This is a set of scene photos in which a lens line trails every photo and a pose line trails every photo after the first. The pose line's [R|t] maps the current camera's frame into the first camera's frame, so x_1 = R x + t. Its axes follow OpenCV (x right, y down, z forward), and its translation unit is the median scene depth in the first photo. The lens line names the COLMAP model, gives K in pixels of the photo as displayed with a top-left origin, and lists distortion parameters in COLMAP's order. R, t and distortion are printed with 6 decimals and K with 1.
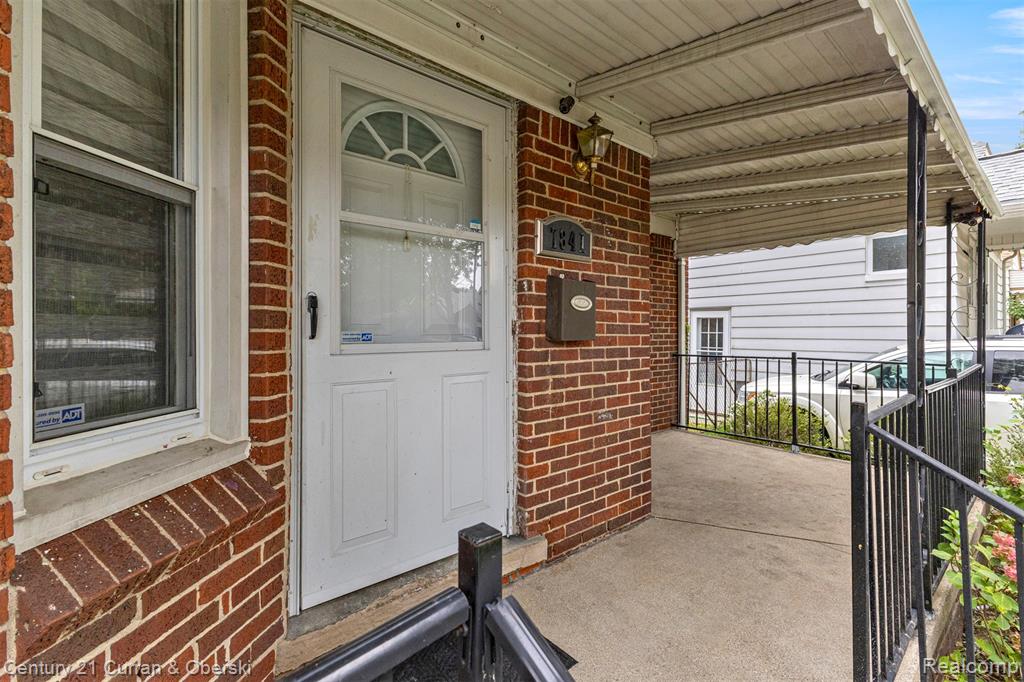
lens RADIAL K [[439.0, 0, 512.0], [0, 439.0, 341.0], [0, 0, 1]] dist [0.000641, -0.000078]
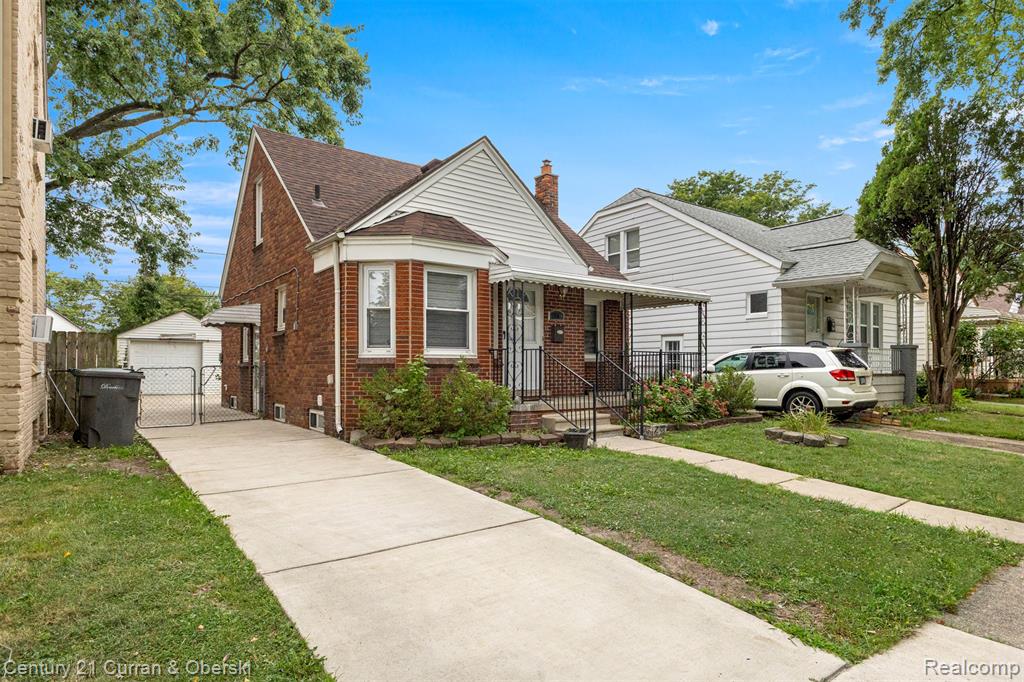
lens RADIAL K [[555.0, 0, 512.7], [0, 555.0, 360.8], [0, 0, 1]] dist [0.001584, -0.000247]
pose [[0.998881, 0.001883, -0.047251, -0.032463], [-0.003347, 0.999516, -0.030933, 0.342256], [0.047170, 0.031056, 0.998404, -4.157258]]
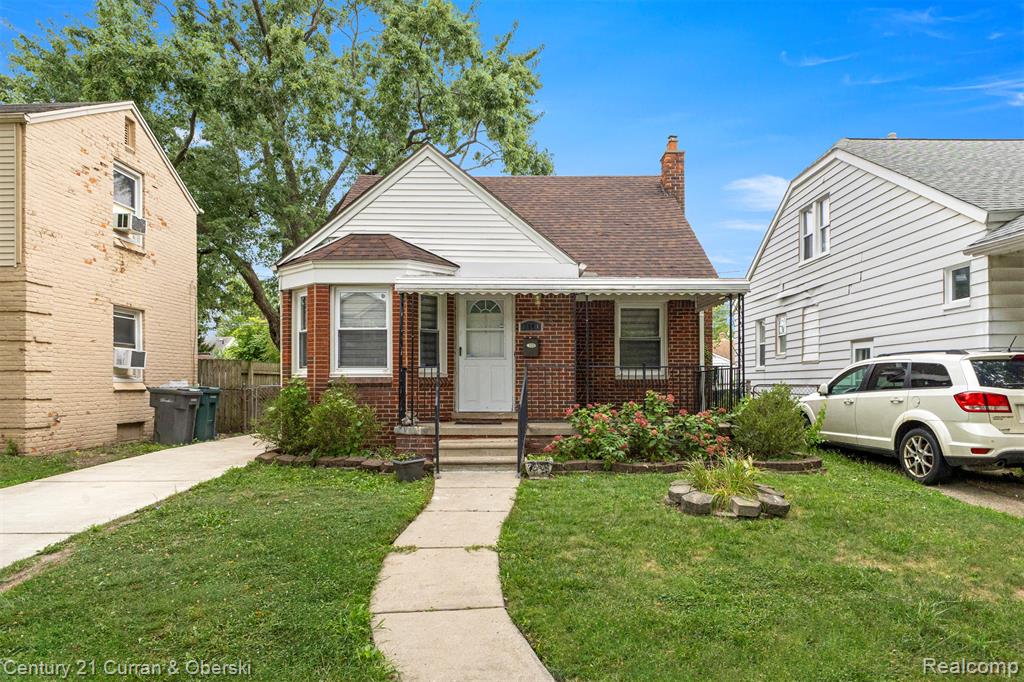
lens RADIAL K [[566.4, 0, 513.5], [0, 566.4, 385.4], [0, 0, 1]] dist [-0.002152, -0.000036]
pose [[0.782170, 0.003755, -0.623054, 2.880505], [-0.014812, 0.999811, -0.012569, 0.290767], [0.622889, 0.019060, 0.782078, -2.599245]]
